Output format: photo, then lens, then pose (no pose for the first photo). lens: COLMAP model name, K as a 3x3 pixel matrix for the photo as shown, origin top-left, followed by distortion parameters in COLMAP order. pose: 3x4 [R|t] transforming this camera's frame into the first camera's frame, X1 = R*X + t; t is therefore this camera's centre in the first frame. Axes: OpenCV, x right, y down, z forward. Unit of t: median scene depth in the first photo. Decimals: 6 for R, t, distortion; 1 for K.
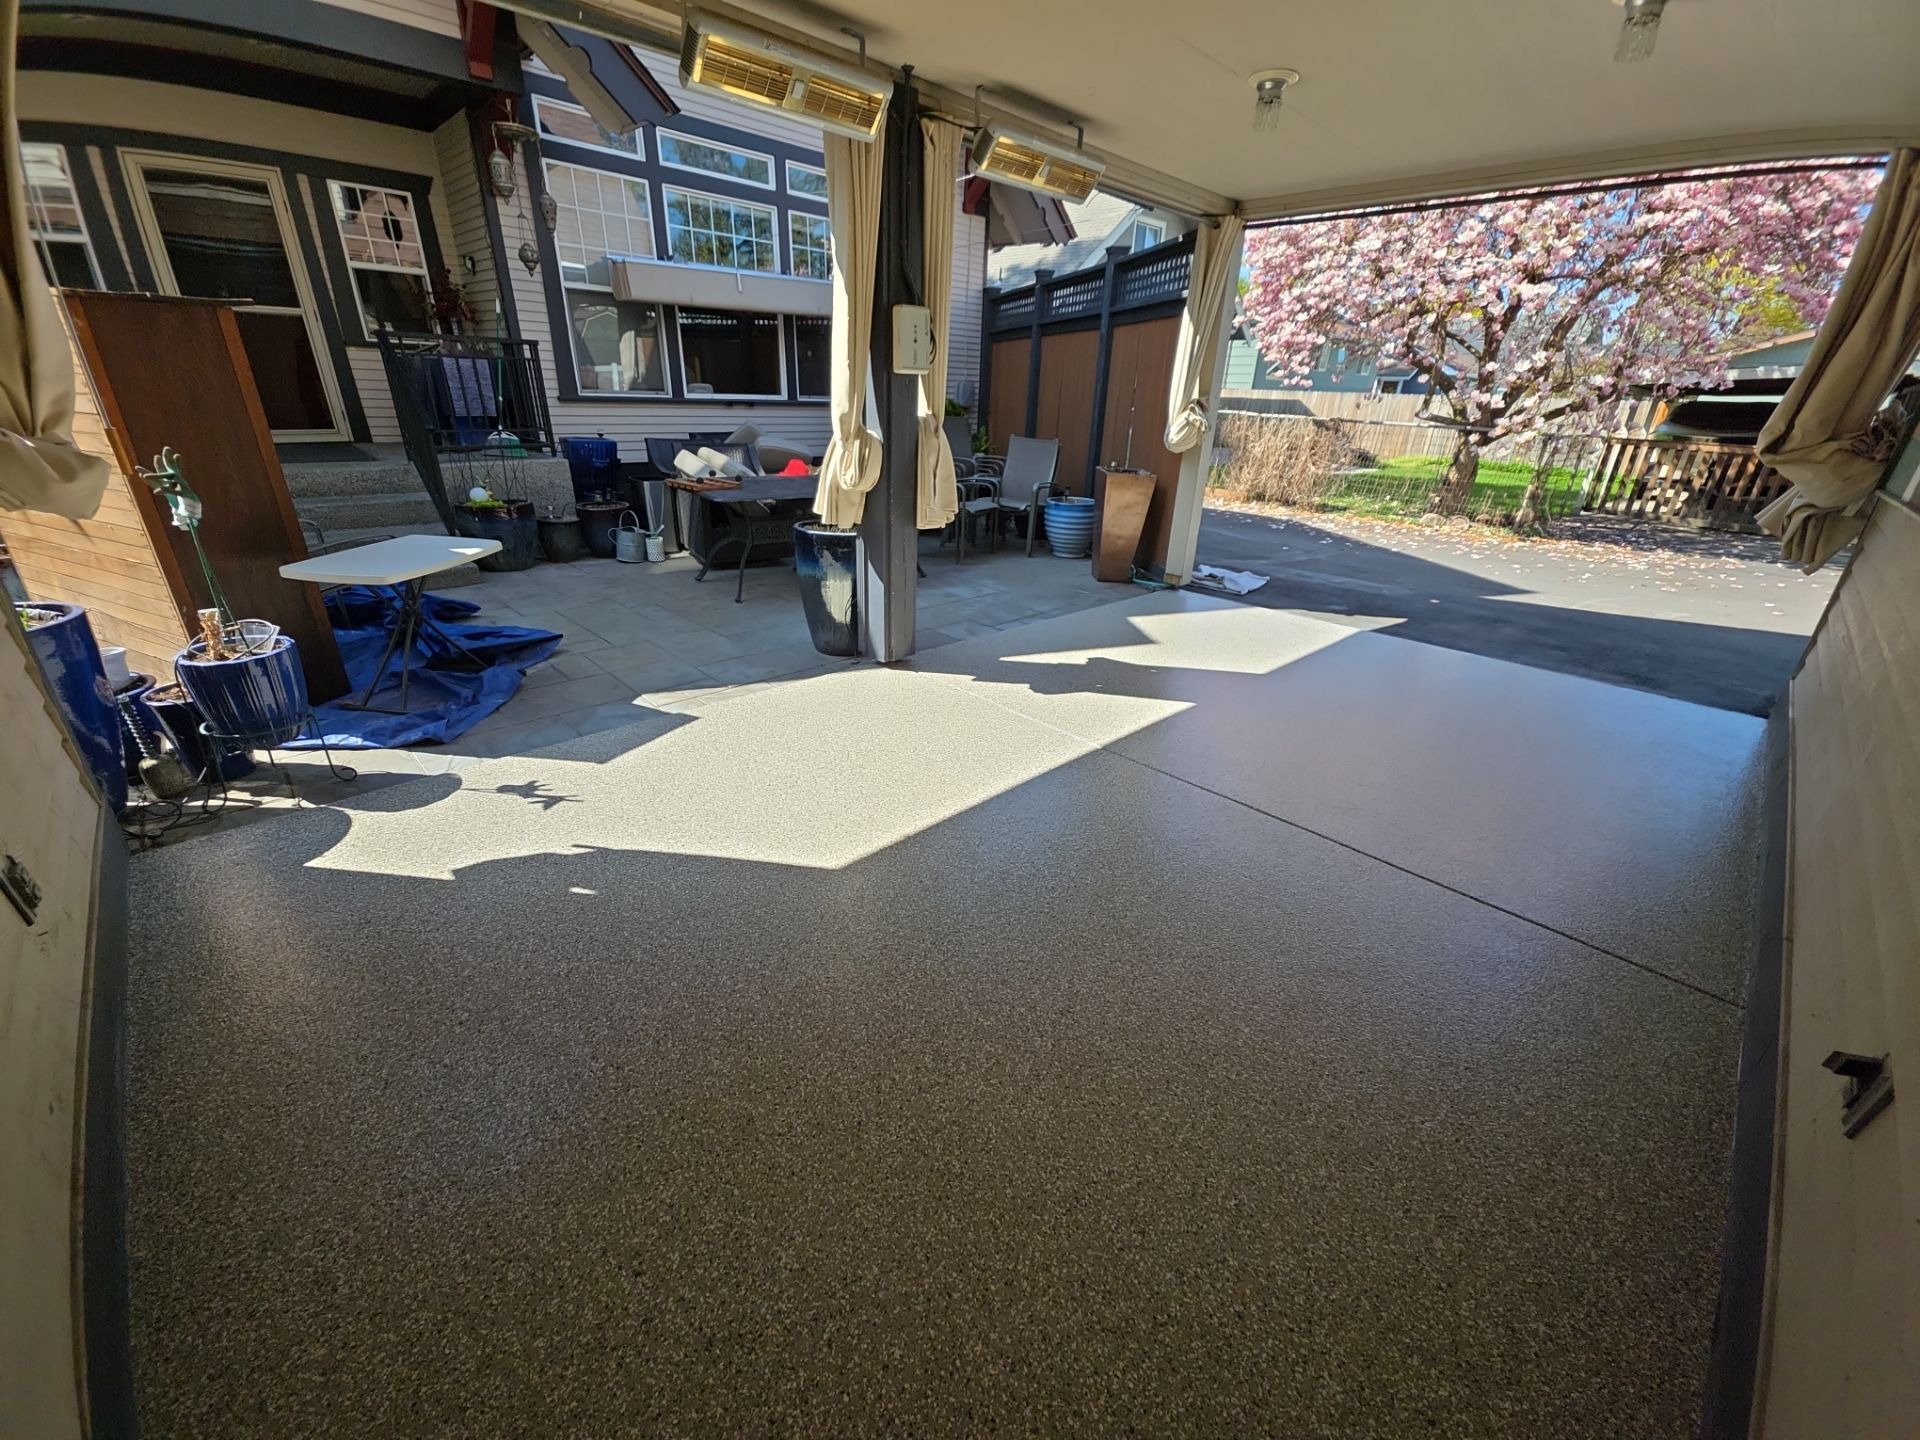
lens RADIAL K [[761.3, 0, 963.5], [0, 761.3, 720.0], [0, 0, 1]] dist [0.002253, 0.000356]
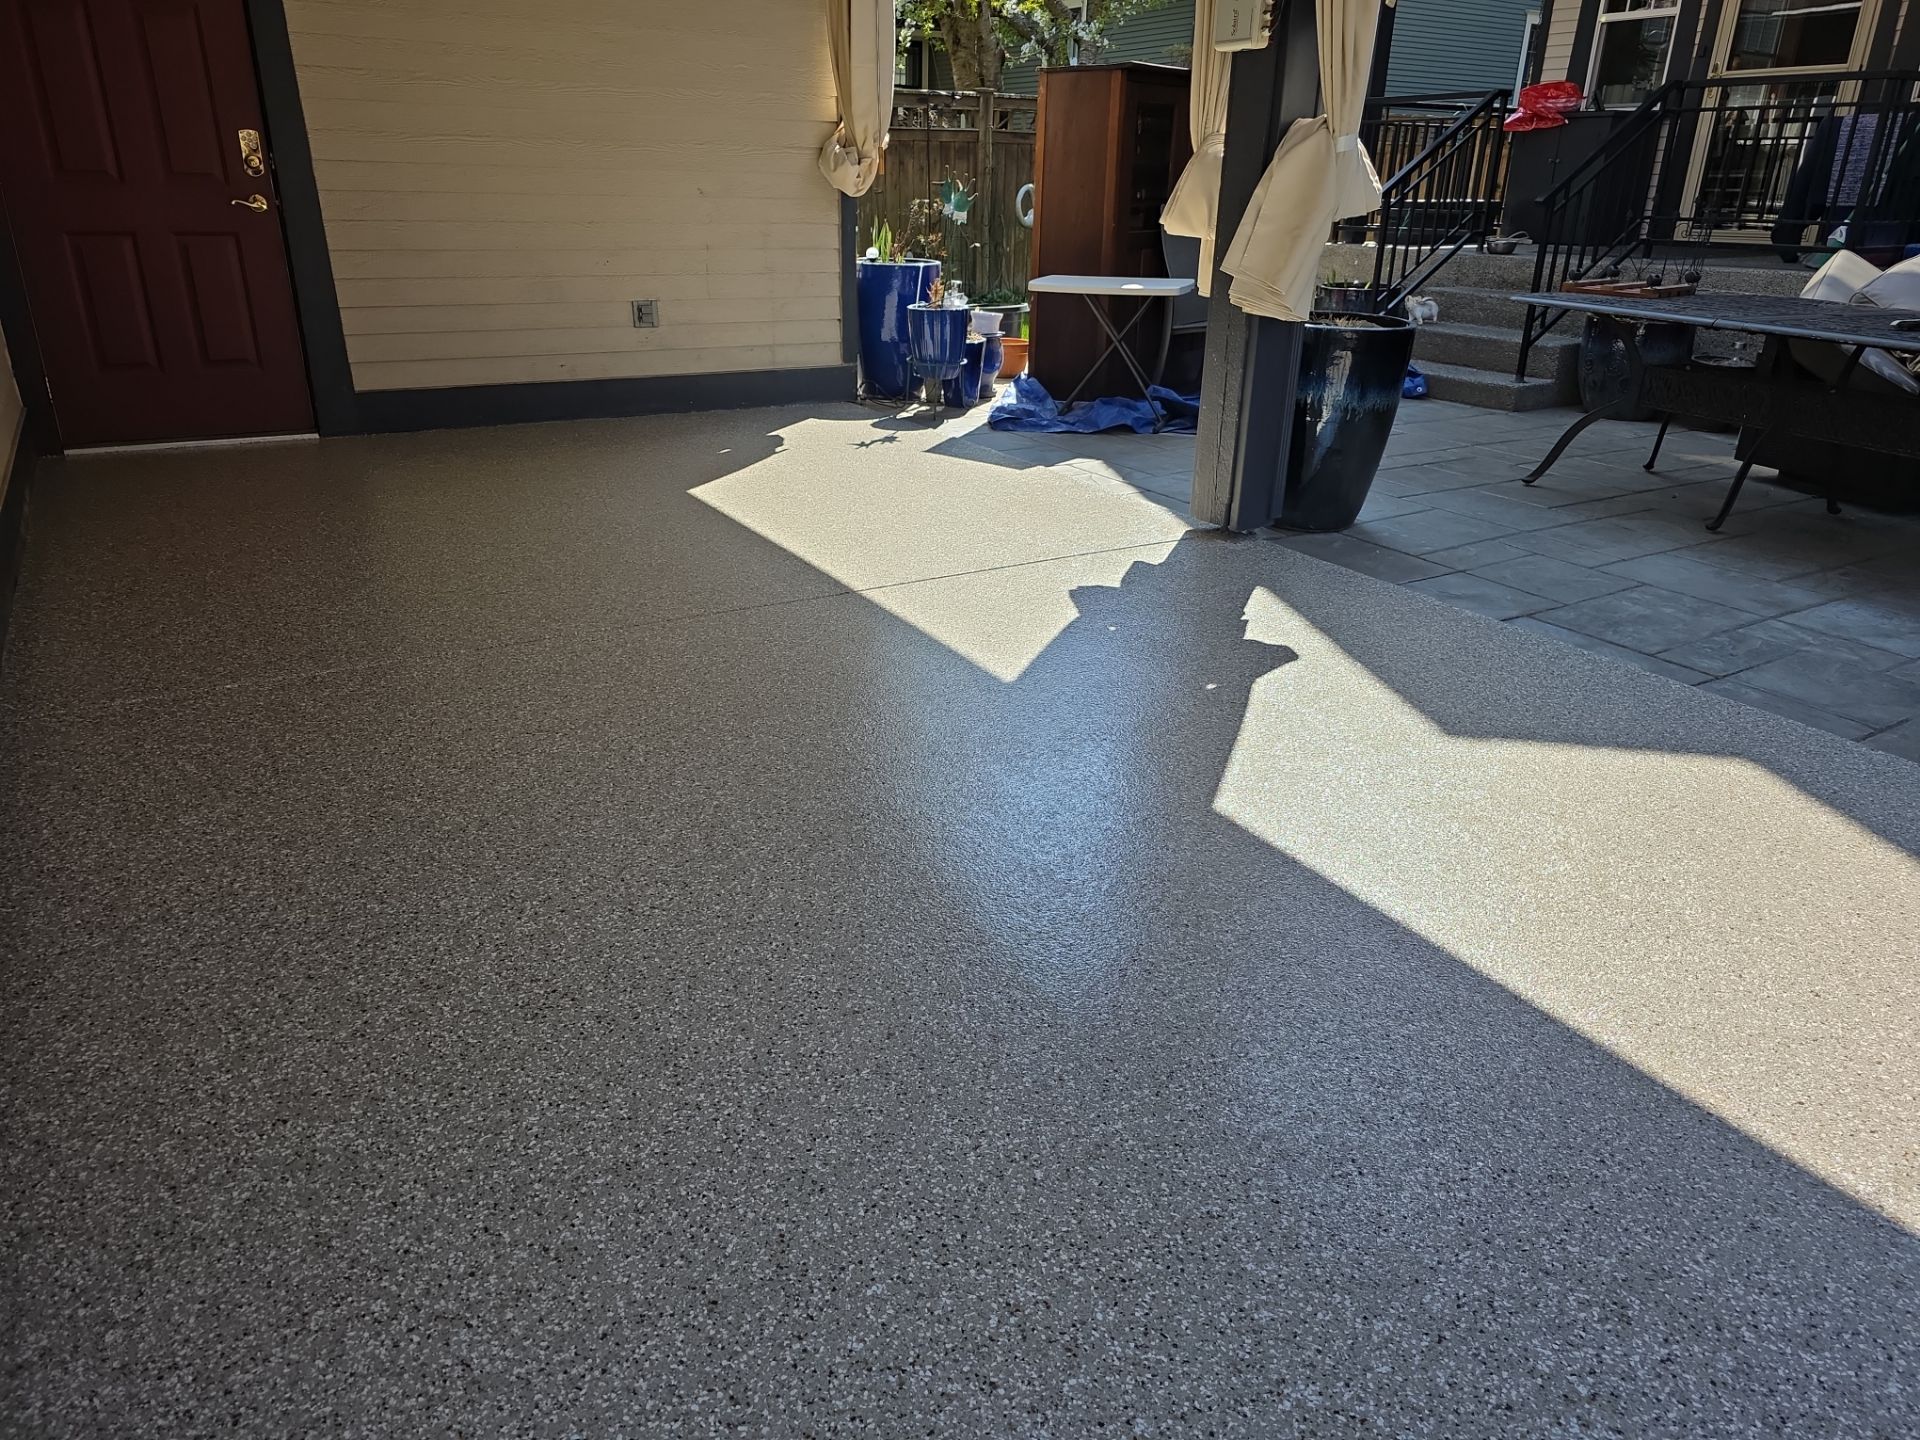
lens RADIAL K [[1288.8, 0, 949.8], [0, 1288.8, 696.5], [0, 0, 1]] dist [0.053451, -0.040660]
pose [[-0.225226, 0.327897, -0.917473, 0.804877], [-0.413665, 0.820397, 0.394752, -0.241490], [0.882131, 0.468435, -0.049135, 0.766036]]
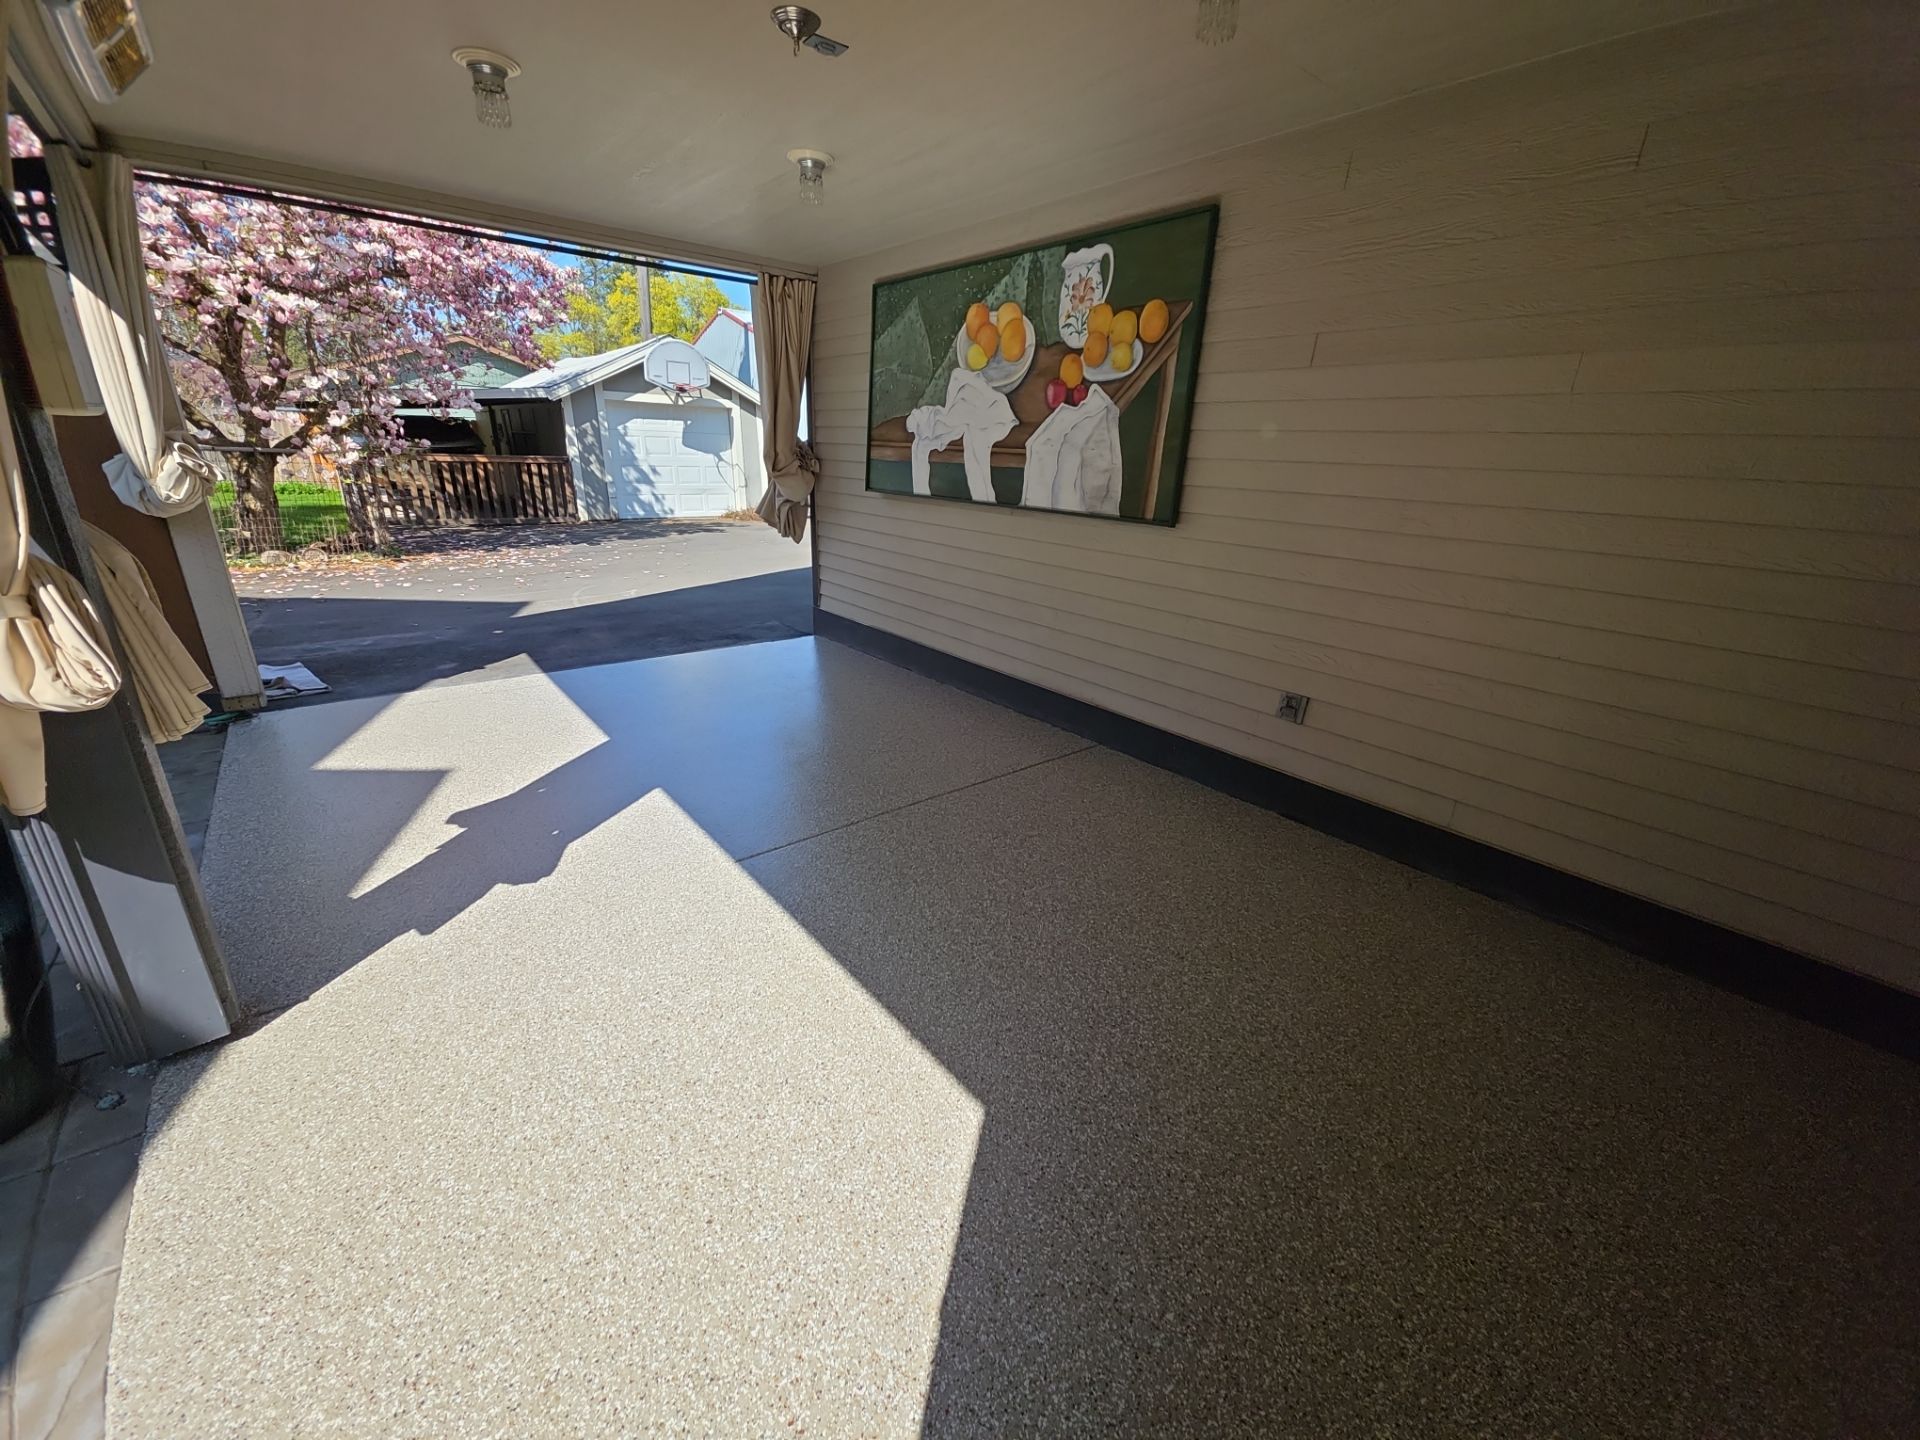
lens RADIAL K [[761.3, 0, 963.5], [0, 761.3, 720.0], [0, 0, 1]] dist [0.002253, 0.000356]
pose [[0.080521, -0.367047, 0.926711, -0.347099], [0.367811, 0.875056, 0.314630, -0.180136], [-0.926408, 0.315520, 0.205465, 0.352115]]
